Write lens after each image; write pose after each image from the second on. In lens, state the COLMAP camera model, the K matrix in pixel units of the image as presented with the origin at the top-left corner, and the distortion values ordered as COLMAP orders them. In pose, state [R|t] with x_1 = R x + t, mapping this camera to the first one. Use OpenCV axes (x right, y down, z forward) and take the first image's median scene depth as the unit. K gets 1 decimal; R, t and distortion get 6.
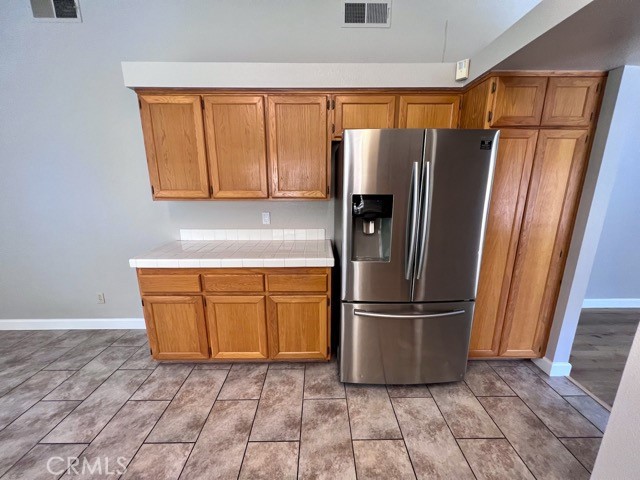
lens RADIAL K [[255.7, 0, 321.0], [0, 255.7, 242.5], [0, 0, 1]] dist [-0.001303, 0.000195]
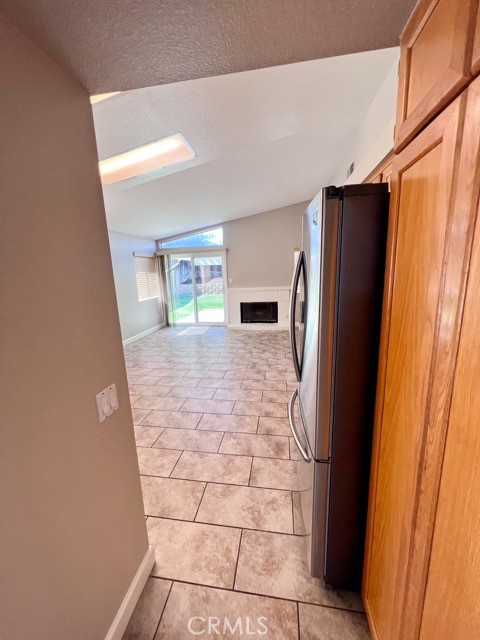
lens RADIAL K [[255.7, 0, 238.3], [0, 255.7, 322.0], [0, 0, 1]] dist [-0.001303, 0.000195]
pose [[-0.172942, 0.195788, -0.965276, 1.053743], [-0.186531, 0.955797, 0.227284, -0.186446], [0.967108, 0.219361, -0.128777, 0.734877]]
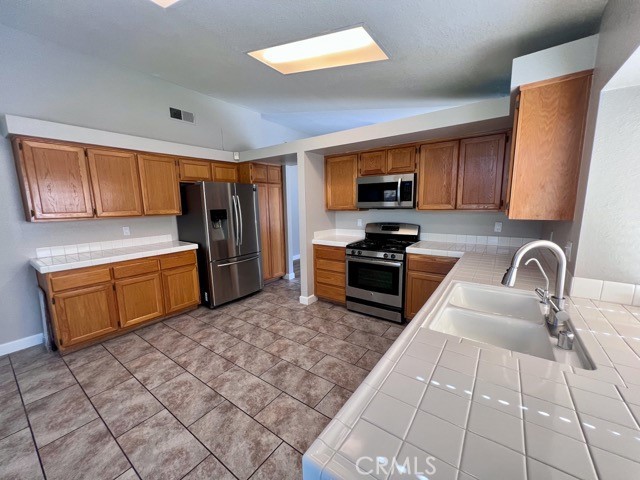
lens RADIAL K [[255.7, 0, 321.8], [0, 255.7, 241.3], [0, 0, 1]] dist [-0.001303, 0.000195]
pose [[0.594066, -0.131037, 0.793672, -0.873774], [0.197084, 0.980282, 0.014329, 0.190257], [-0.779900, 0.147907, 0.608178, -0.844943]]
